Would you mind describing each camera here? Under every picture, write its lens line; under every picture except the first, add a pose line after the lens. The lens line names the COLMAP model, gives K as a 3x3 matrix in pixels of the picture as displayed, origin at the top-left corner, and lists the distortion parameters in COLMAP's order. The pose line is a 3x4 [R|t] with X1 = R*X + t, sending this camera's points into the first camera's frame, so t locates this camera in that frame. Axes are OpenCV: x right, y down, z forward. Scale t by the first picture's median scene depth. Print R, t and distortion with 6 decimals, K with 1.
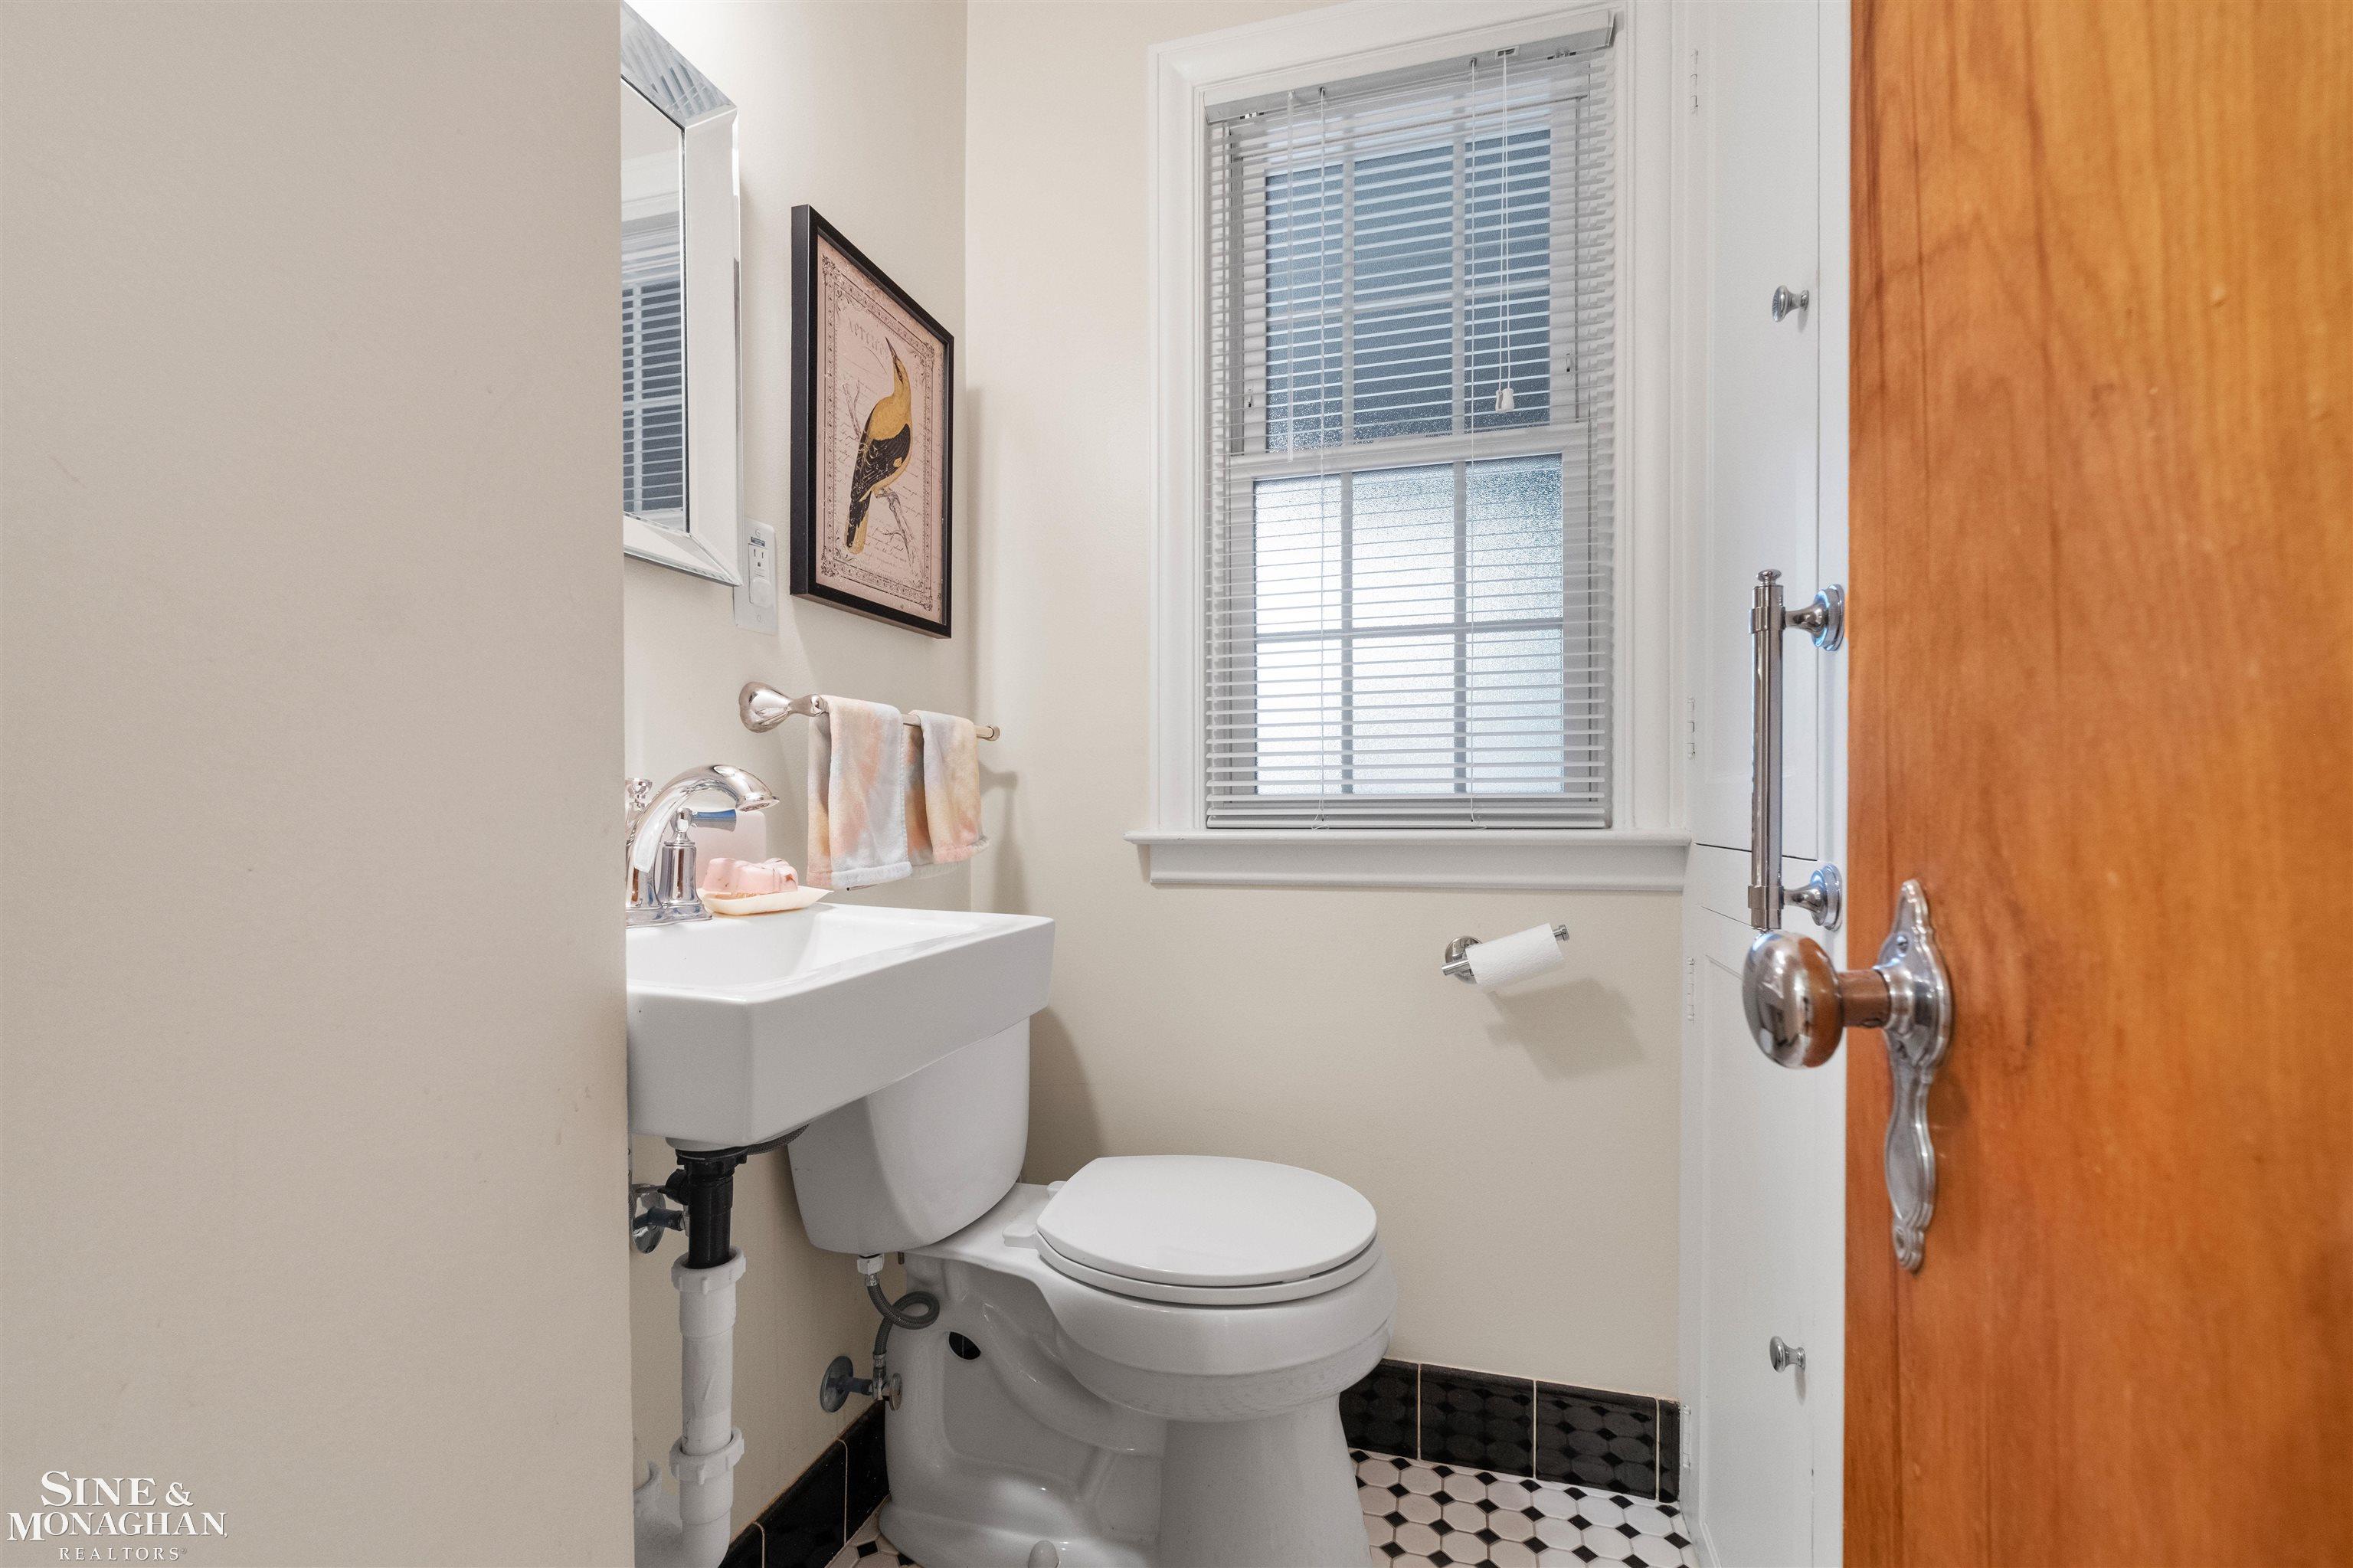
lens RADIAL K [[989.7, 0, 1176.1], [0, 989.7, 790.4], [0, 0, 1]] dist [-0.001775, -0.000034]
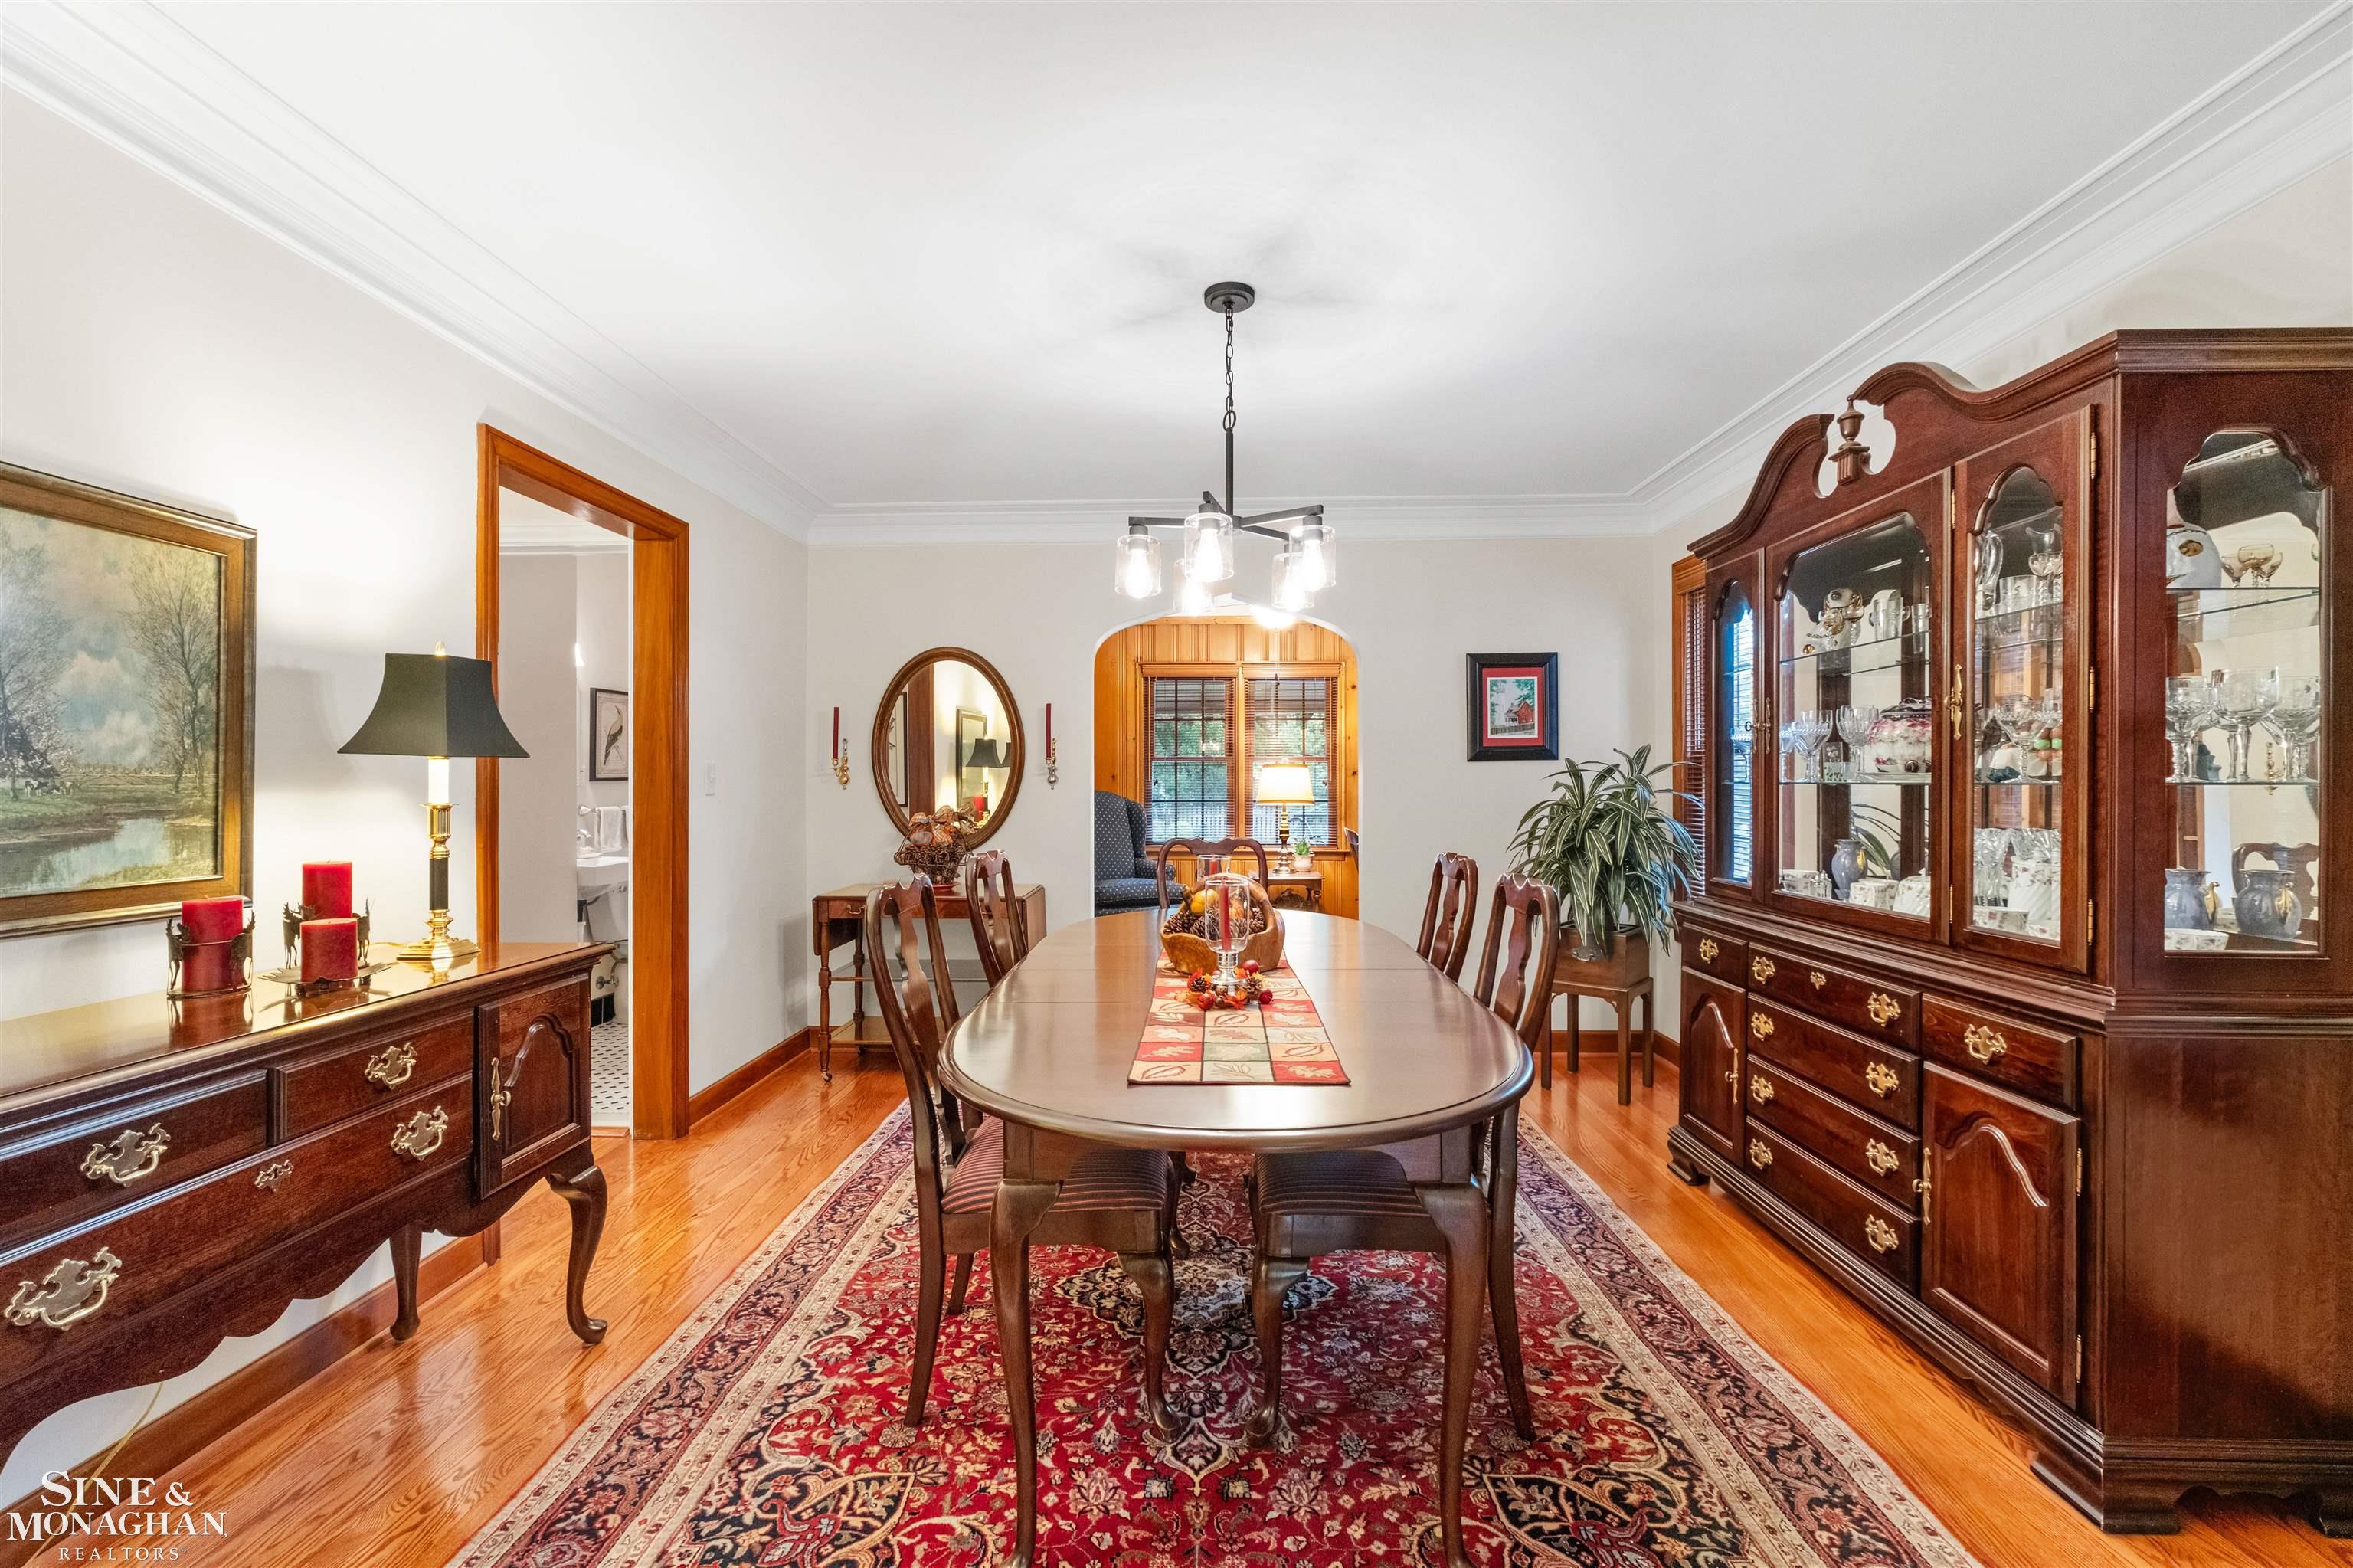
lens RADIAL K [[989.7, 0, 1177.7], [0, 989.7, 783.9], [0, 0, 1]] dist [-0.001775, -0.000034]
pose [[0.974155, 0.001006, 0.225878, 0.978381], [-0.002444, 0.999978, 0.006088, -0.204224], [-0.225867, -0.006482, 0.974137, -3.273835]]
